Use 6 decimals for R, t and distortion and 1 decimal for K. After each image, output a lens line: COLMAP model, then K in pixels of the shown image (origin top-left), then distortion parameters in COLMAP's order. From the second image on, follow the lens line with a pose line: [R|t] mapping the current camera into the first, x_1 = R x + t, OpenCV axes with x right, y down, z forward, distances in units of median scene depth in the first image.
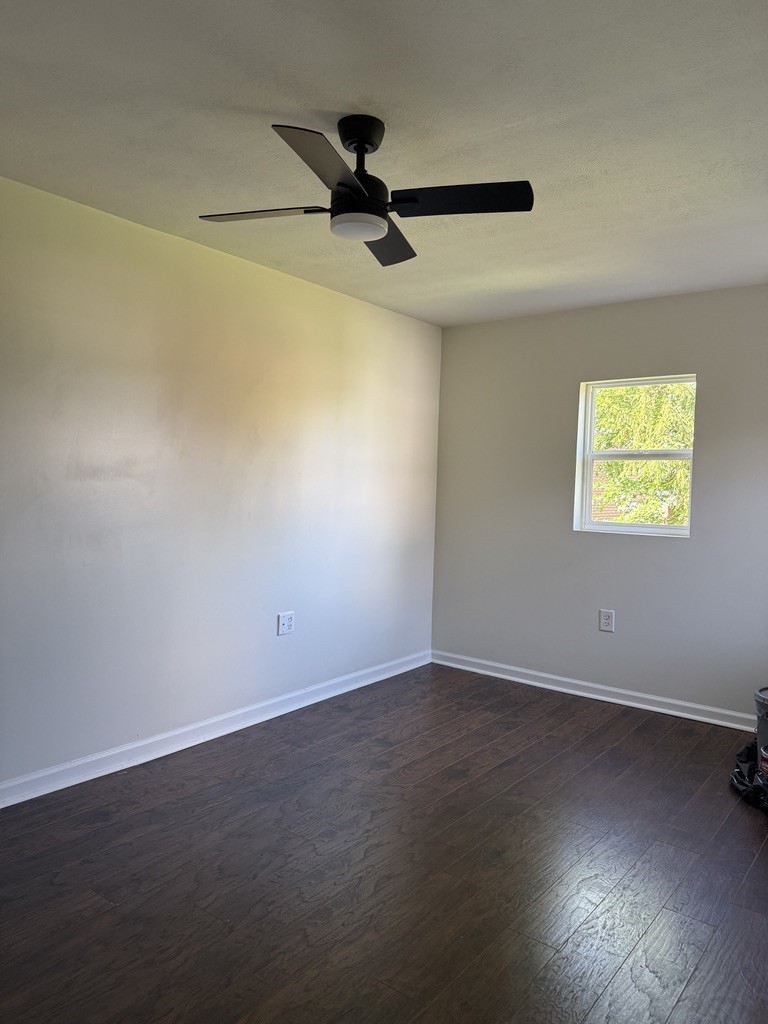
lens RADIAL K [[718.0, 0, 382.2], [0, 718.0, 510.3], [0, 0, 1]] dist [0.095553, -0.122420]
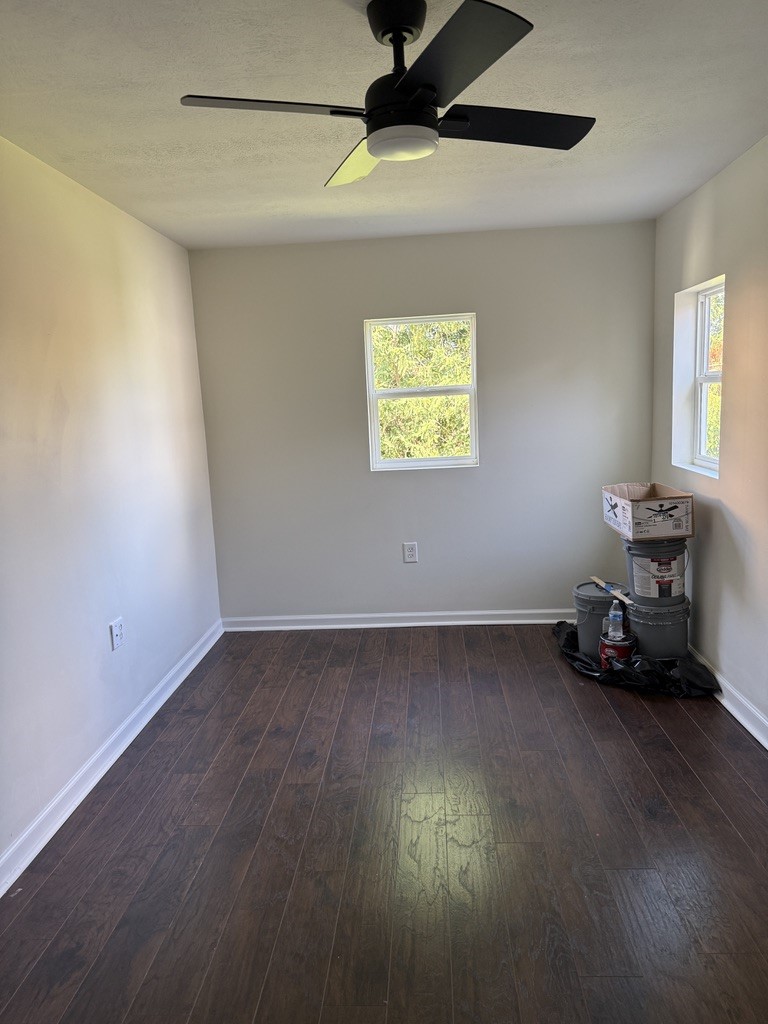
lens RADIAL K [[718.0, 0, 382.2], [0, 718.0, 510.3], [0, 0, 1]] dist [0.095553, -0.122420]
pose [[0.820770, -0.154316, 0.550021, -0.304988], [0.095588, 0.986348, 0.134092, -0.054695], [-0.563204, -0.057483, 0.824316, 0.177684]]
